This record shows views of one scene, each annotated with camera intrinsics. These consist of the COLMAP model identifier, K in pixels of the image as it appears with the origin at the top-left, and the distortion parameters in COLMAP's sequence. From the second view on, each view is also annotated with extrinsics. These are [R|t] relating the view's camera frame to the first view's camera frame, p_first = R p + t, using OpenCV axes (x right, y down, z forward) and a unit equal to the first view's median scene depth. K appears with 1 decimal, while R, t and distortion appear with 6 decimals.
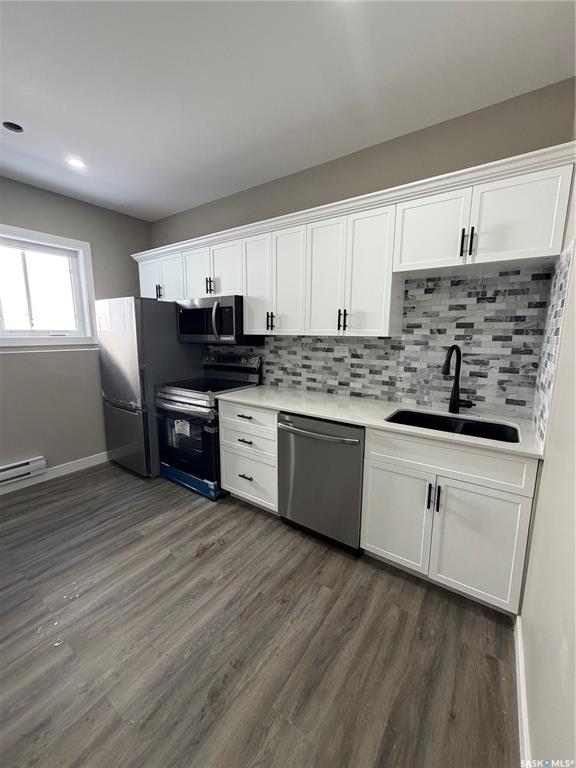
lens RADIAL K [[308.1, 0, 289.3], [0, 308.1, 383.0], [0, 0, 1]] dist [0.002437, 0.000047]
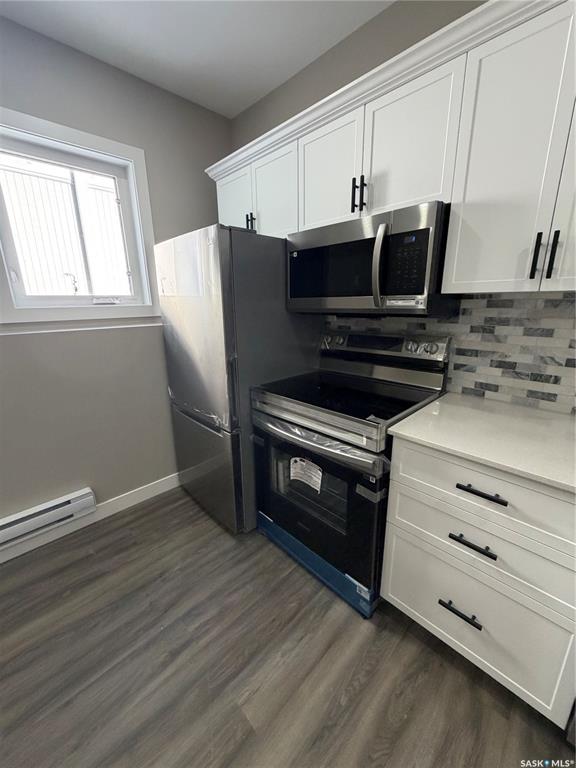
lens RADIAL K [[308.1, 0, 284.0], [0, 308.1, 383.5], [0, 0, 1]] dist [0.002437, 0.000047]
pose [[0.981189, 0.031644, -0.190437, -0.273907], [-0.011556, 0.994333, 0.105681, -0.065641], [0.192702, -0.101493, 0.975994, 0.463017]]
